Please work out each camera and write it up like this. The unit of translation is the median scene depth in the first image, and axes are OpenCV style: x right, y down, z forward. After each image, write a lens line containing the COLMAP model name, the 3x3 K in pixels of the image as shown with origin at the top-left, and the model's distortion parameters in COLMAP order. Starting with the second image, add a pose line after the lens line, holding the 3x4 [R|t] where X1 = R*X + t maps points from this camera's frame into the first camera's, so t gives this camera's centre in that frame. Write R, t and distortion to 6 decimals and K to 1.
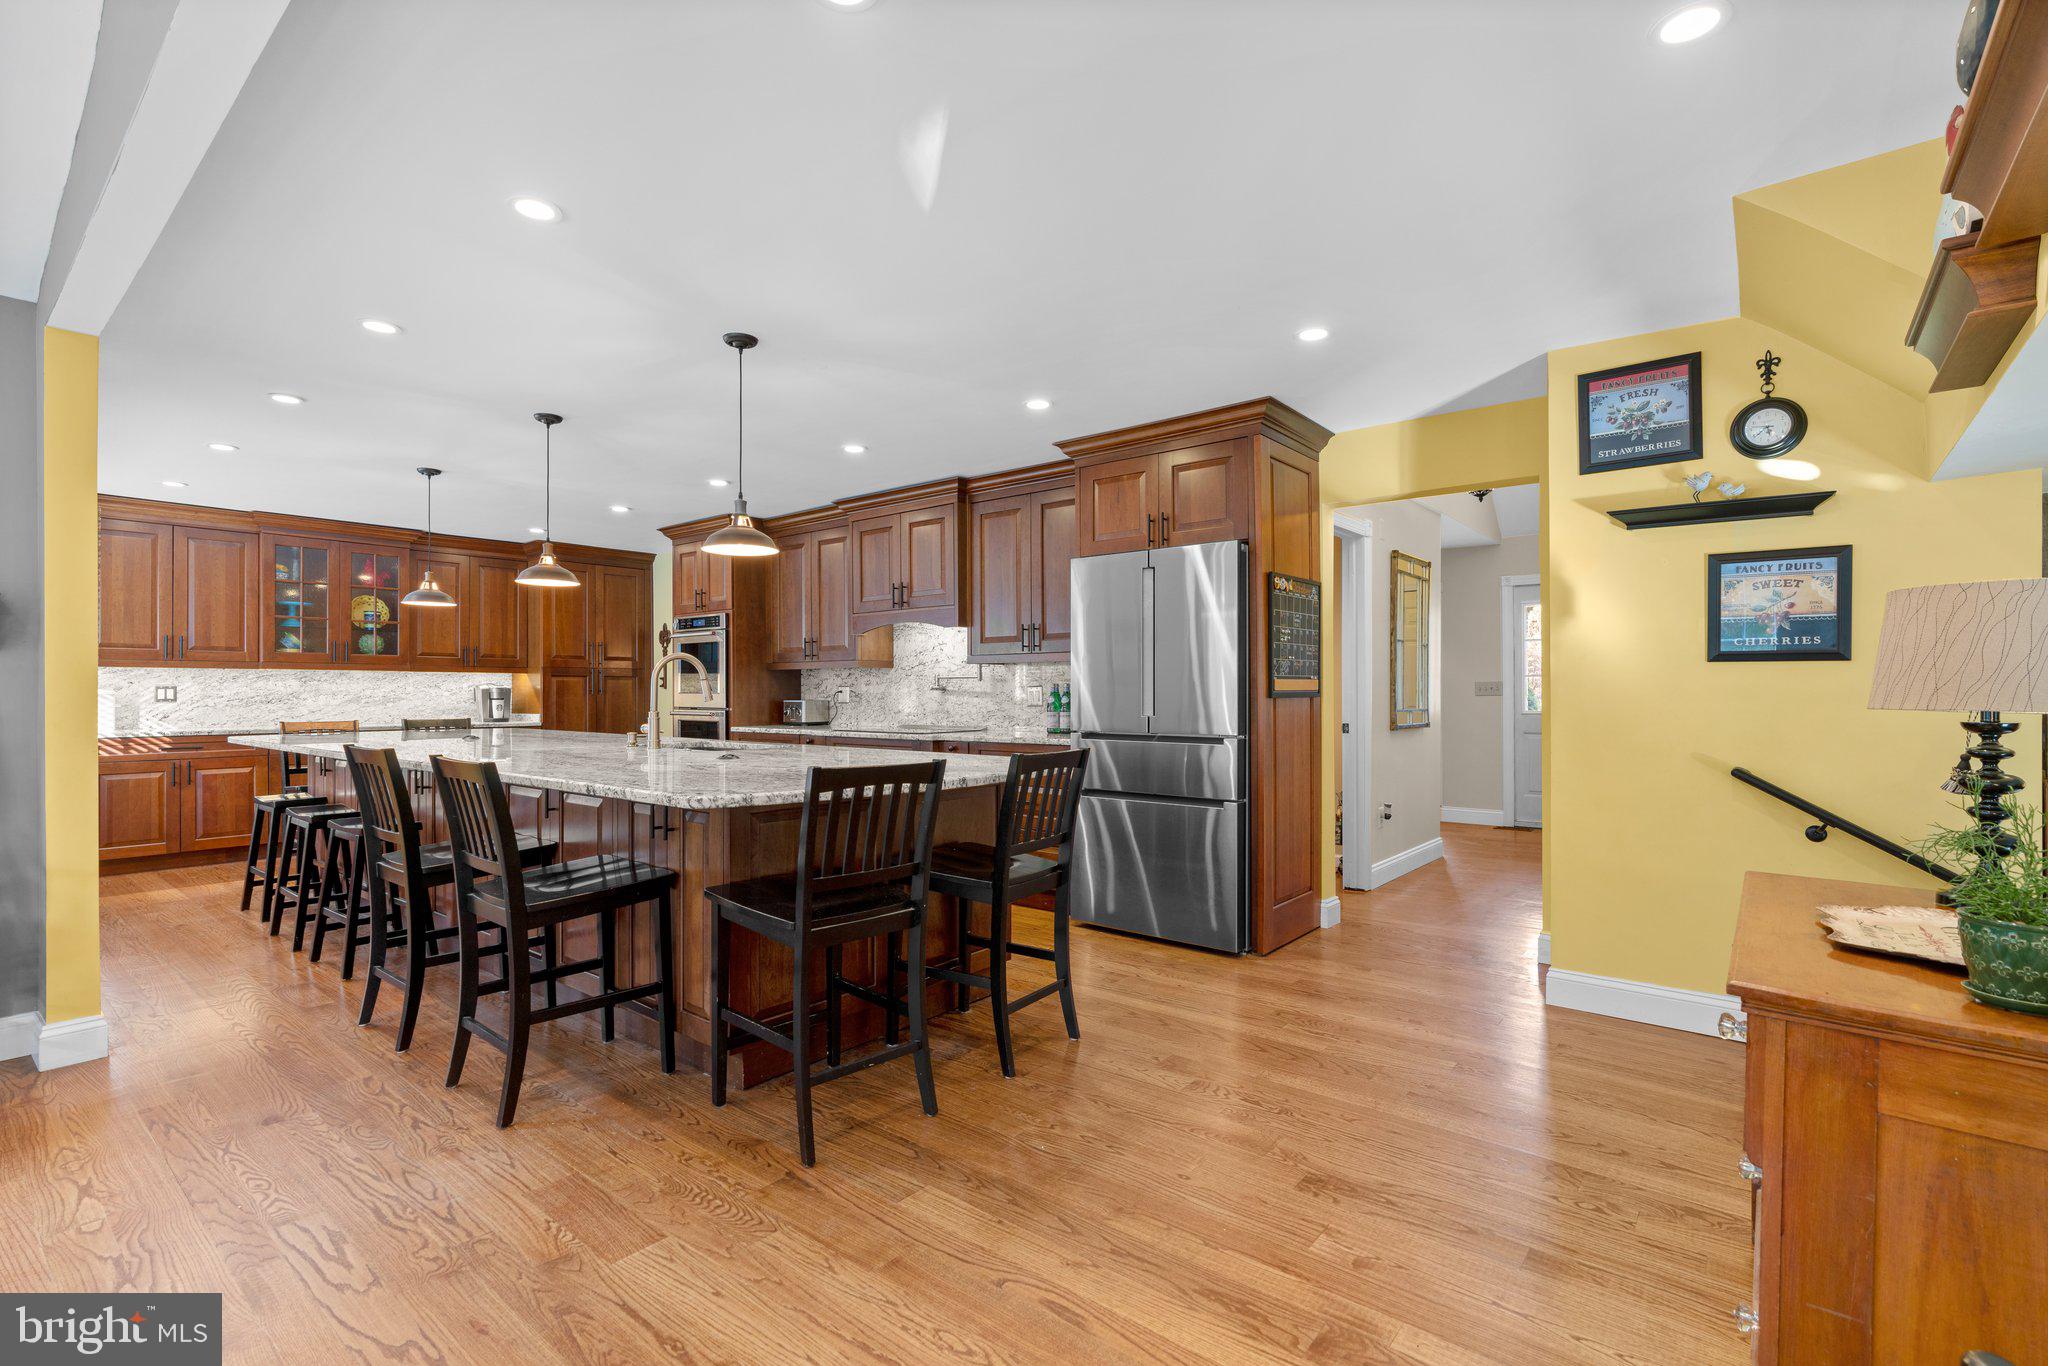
lens RADIAL K [[931.0, 0, 1018.6], [0, 931.0, 696.9], [0, 0, 1]] dist [-0.014984, 0.005411]
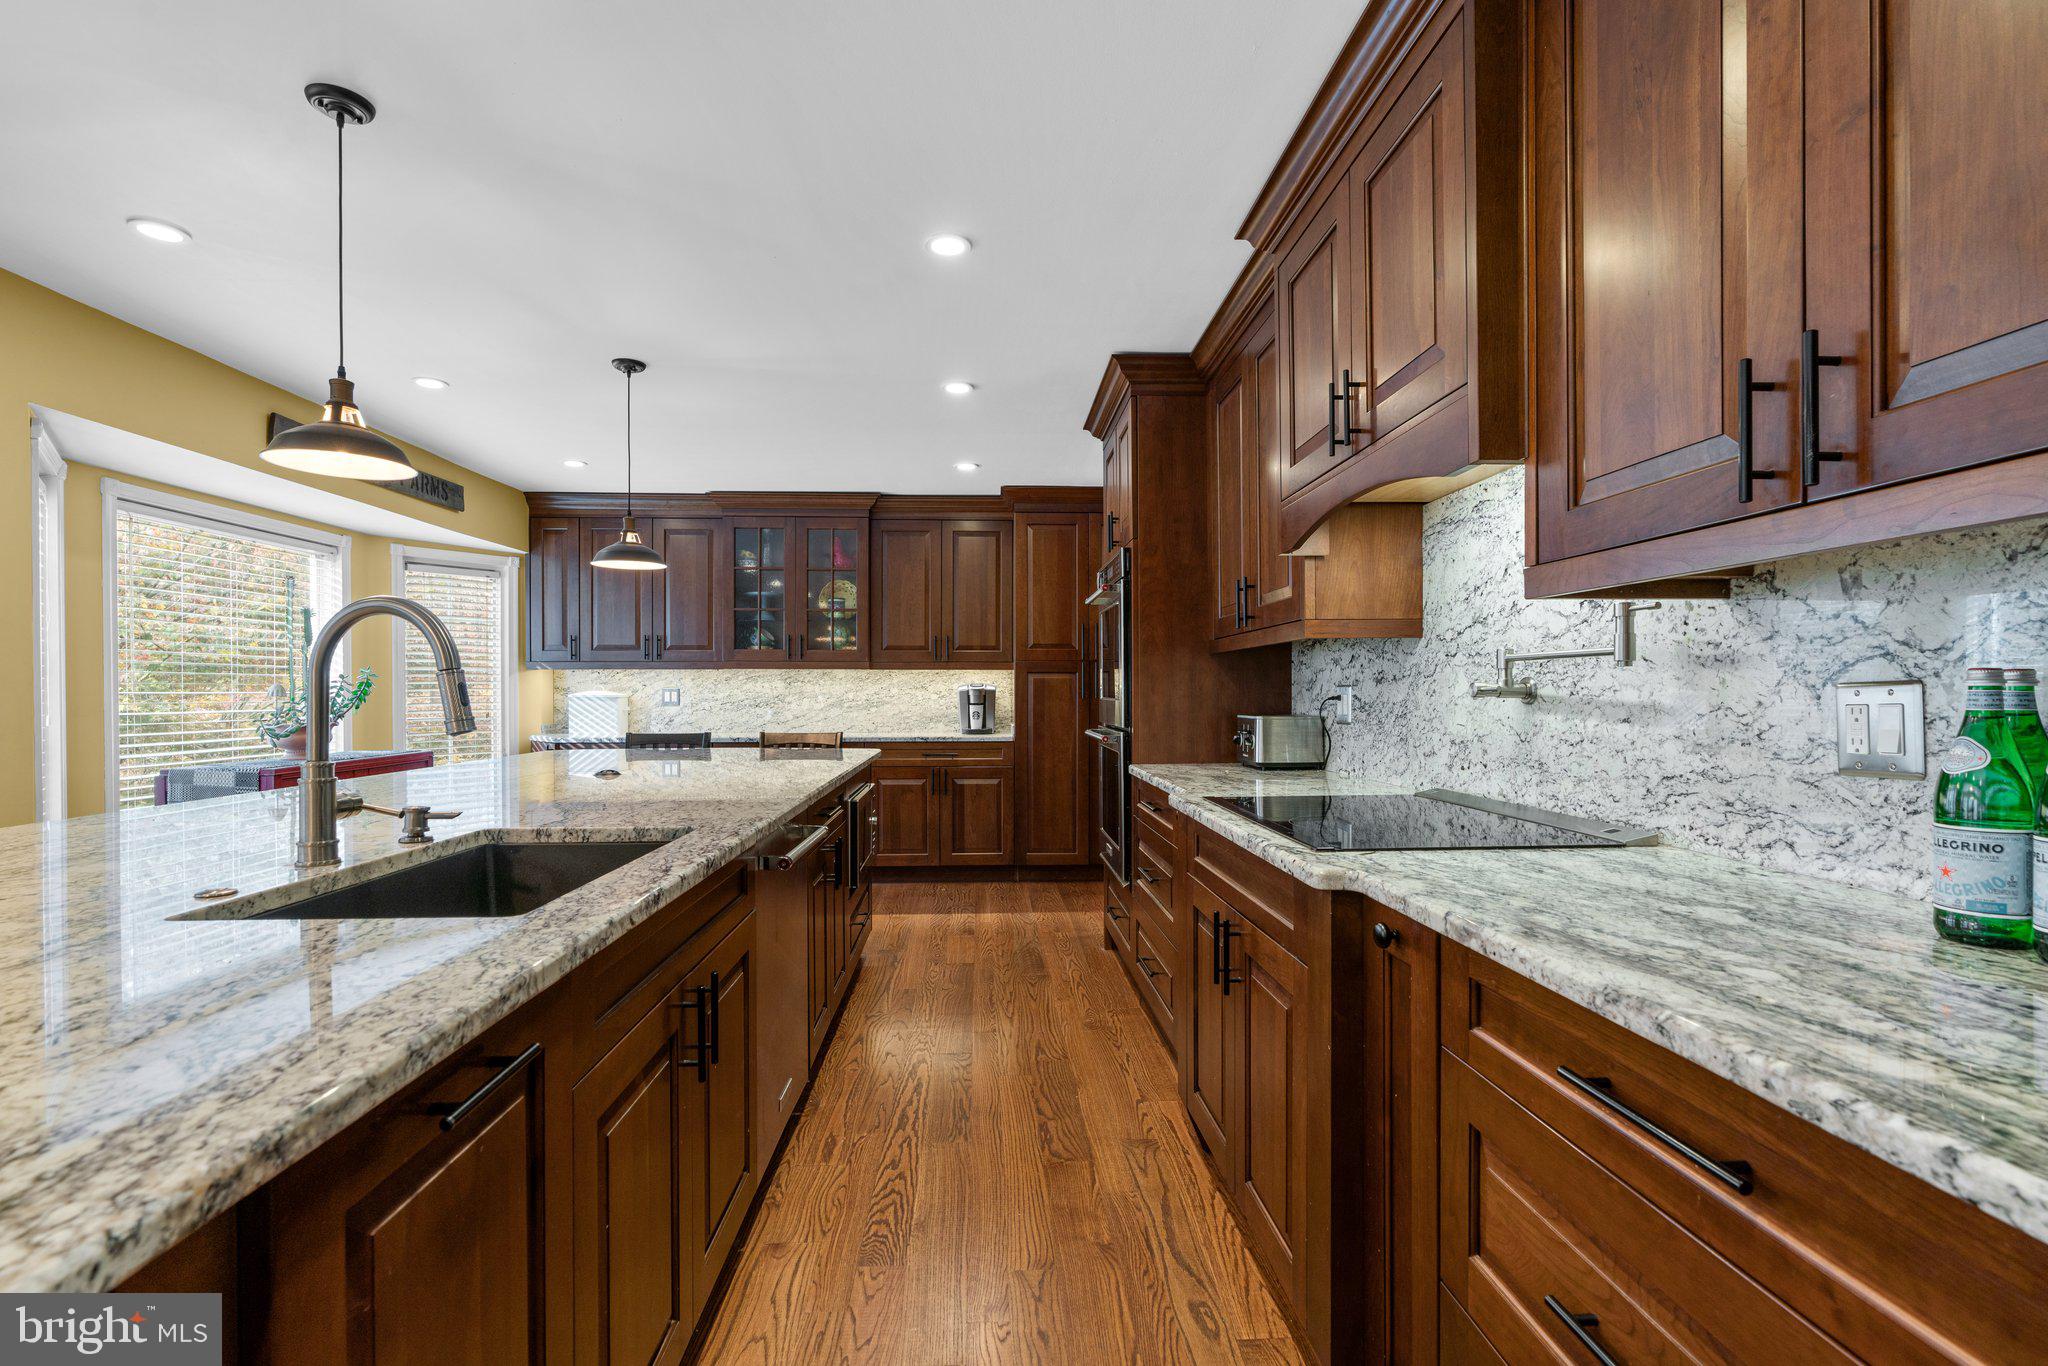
lens RADIAL K [[931.0, 0, 1022.4], [0, 931.0, 697.2], [0, 0, 1]] dist [-0.014984, 0.005411]
pose [[0.667859, 0.004594, -0.744274, 0.046773], [-0.003746, 0.999989, 0.002811, -0.008111], [0.744278, 0.000911, 0.667869, 0.726759]]
